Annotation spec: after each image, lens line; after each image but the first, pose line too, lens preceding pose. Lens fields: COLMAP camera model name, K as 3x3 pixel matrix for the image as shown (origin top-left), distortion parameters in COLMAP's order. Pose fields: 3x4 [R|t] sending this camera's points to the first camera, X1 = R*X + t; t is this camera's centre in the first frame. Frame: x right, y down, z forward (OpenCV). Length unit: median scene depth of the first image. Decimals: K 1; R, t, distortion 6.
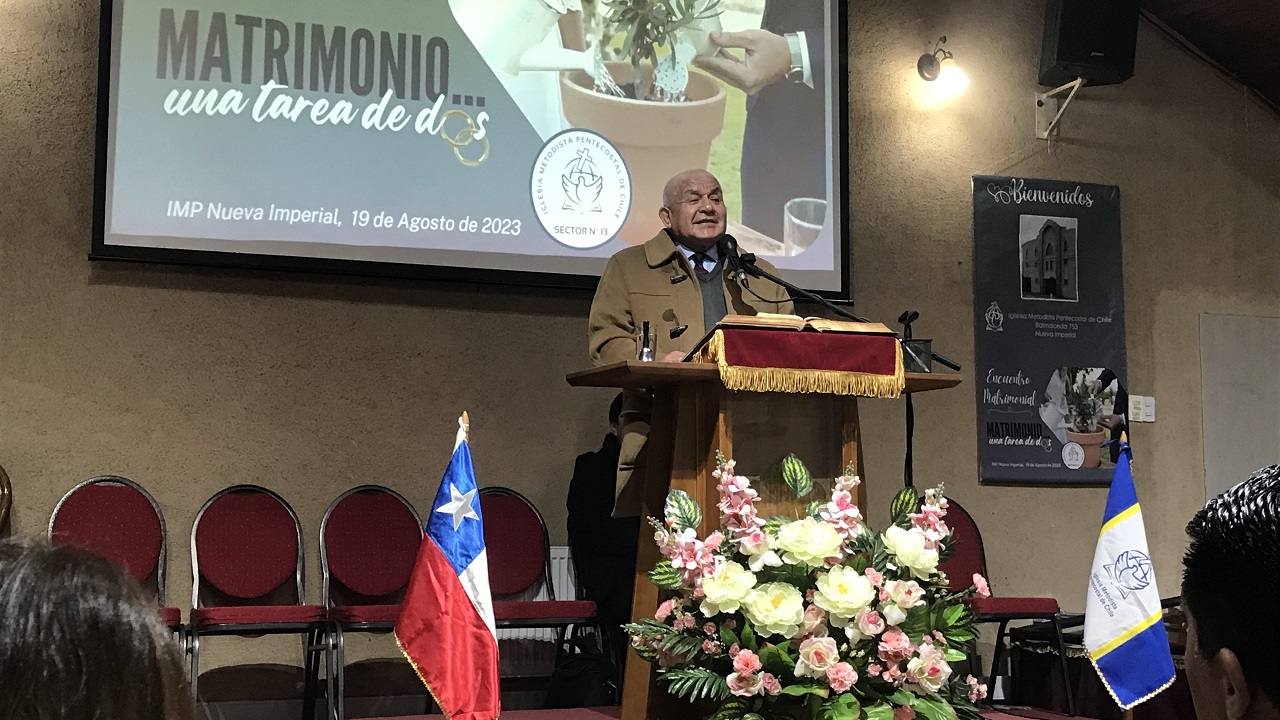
lens RADIAL K [[1742.2, 0, 634.8], [0, 1742.2, 323.6], [0, 0, 1]] dist [0.248923, -0.654478]
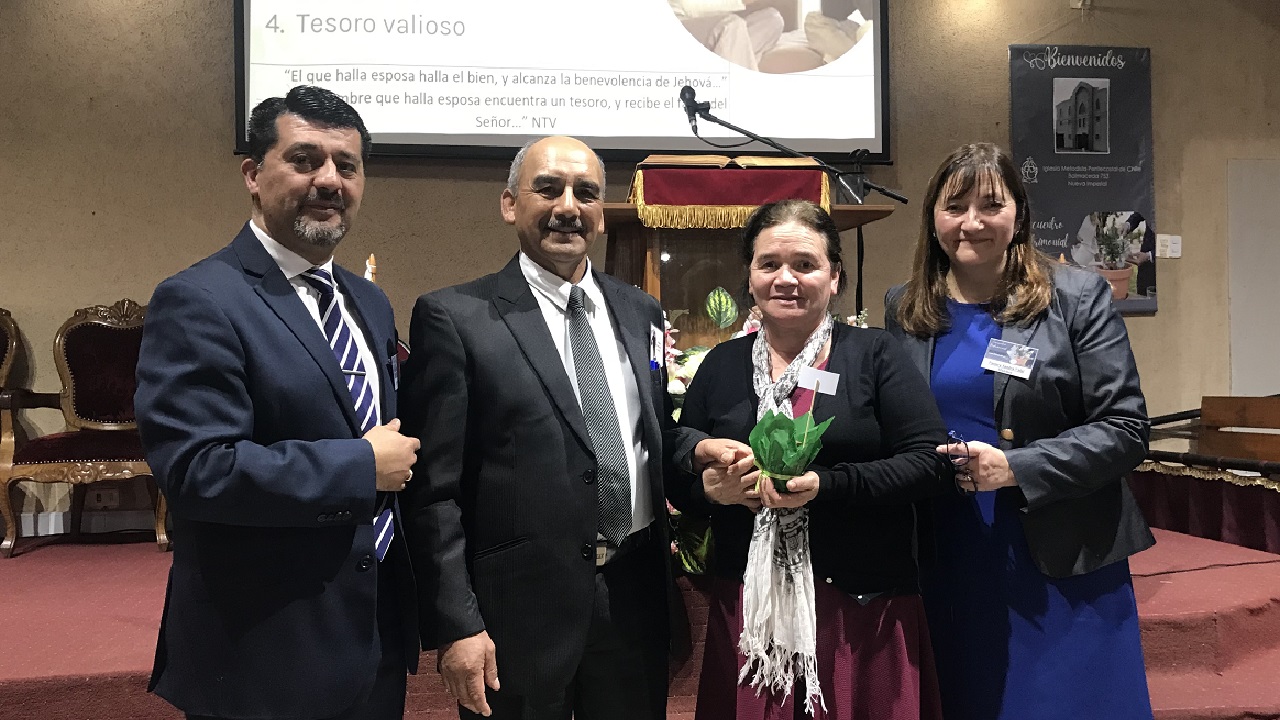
lens RADIAL K [[1175.2, 0, 655.7], [0, 1175.2, 360.3], [0, 0, 1]] dist [0.011126, -0.003468]
pose [[0.977467, -0.019455, -0.210189, 0.123724], [0.042931, 0.993255, 0.107714, 0.025481], [0.206675, -0.114311, 0.971709, 0.192206]]
